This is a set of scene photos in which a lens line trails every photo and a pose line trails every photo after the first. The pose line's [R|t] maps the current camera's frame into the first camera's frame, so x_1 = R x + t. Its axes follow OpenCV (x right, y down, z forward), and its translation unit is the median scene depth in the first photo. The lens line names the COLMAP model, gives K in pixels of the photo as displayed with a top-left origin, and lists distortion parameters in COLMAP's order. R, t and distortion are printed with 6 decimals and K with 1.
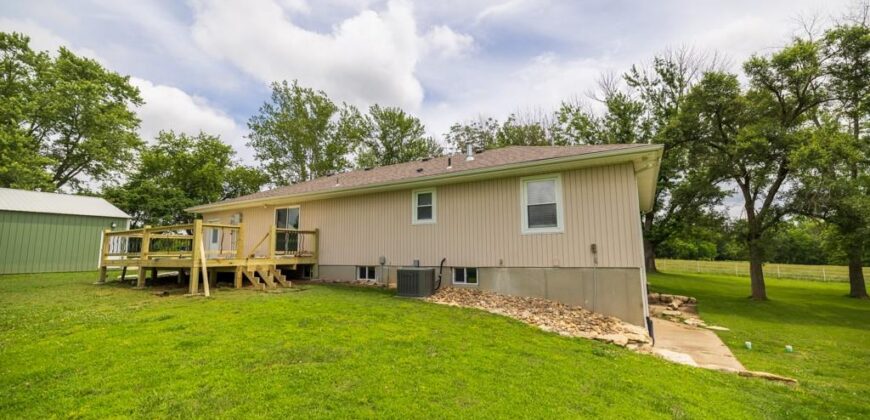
lens RADIAL K [[361.0, 0, 432.6], [0, 361.0, 208.5], [0, 0, 1]] dist [0.003649, 0.000442]
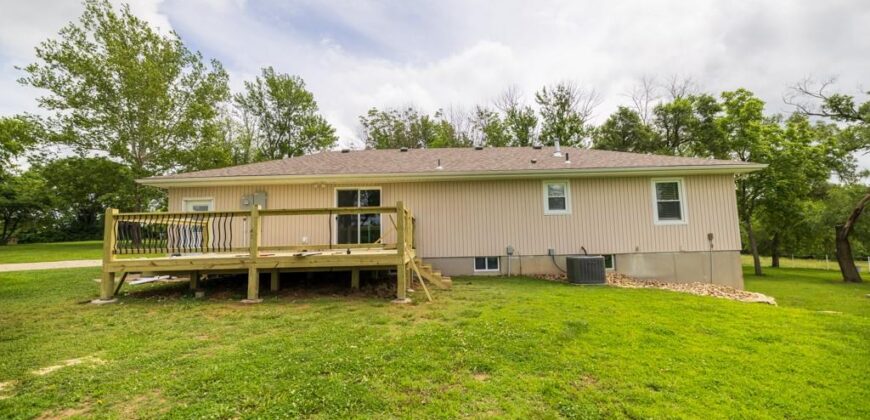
lens RADIAL K [[361.0, 0, 432.6], [0, 361.0, 208.5], [0, 0, 1]] dist [0.003649, 0.000442]
pose [[0.870485, 0.036109, 0.490869, -0.583997], [-0.050479, 0.998596, 0.016058, 0.019022], [-0.489600, -0.038757, 0.871085, 0.181697]]
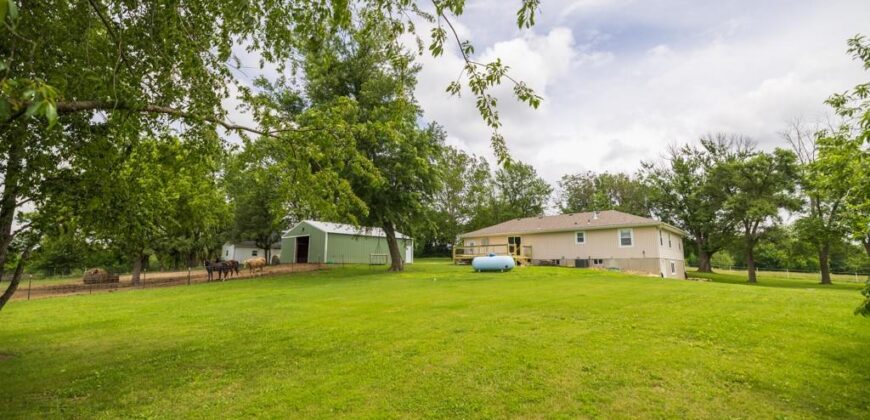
lens RADIAL K [[361.0, 0, 432.6], [0, 361.0, 208.5], [0, 0, 1]] dist [0.003649, 0.000442]
pose [[0.977734, -0.021911, -0.208703, -0.379402], [0.014686, 0.999240, -0.036105, -0.100583], [0.209336, 0.032236, 0.977312, -1.359639]]
